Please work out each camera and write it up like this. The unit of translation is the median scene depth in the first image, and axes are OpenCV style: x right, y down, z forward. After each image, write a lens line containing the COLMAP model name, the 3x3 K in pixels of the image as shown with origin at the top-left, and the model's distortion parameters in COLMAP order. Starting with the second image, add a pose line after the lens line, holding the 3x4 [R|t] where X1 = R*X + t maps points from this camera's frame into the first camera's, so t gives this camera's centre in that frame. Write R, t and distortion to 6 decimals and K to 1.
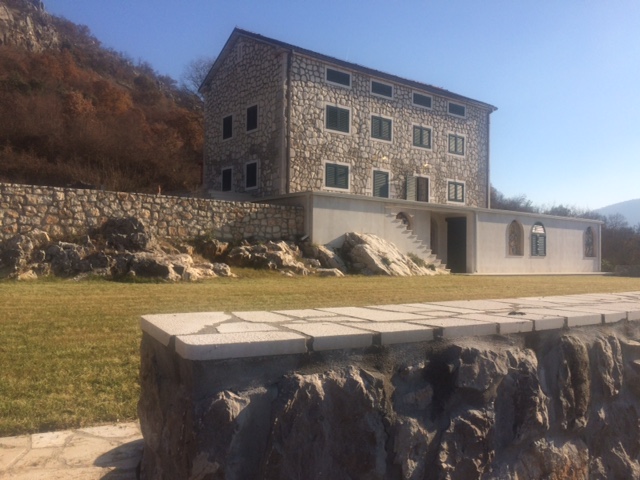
lens RADIAL K [[543.1, 0, 319.6], [0, 543.1, 240.2], [0, 0, 1]] dist [0.045154, -0.016377]
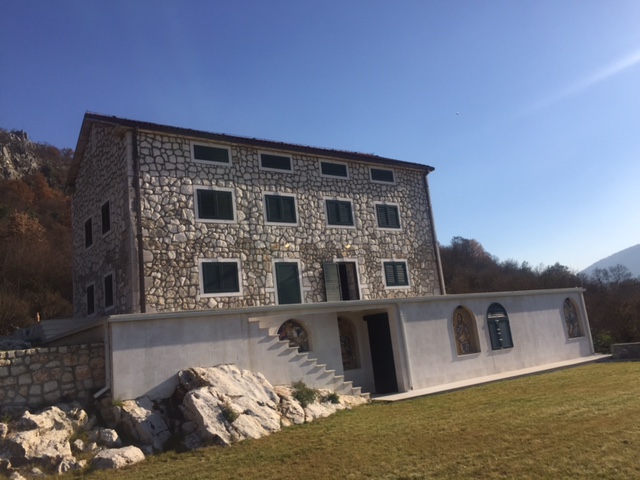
lens RADIAL K [[541.6, 0, 320.6], [0, 541.6, 239.6], [0, 0, 1]] dist [0.040098, -0.003449]
pose [[0.991551, -0.129720, -0.000363, 0.251119], [0.128066, 0.979344, -0.156477, -0.046905], [0.020654, 0.155108, 0.987682, 0.346085]]
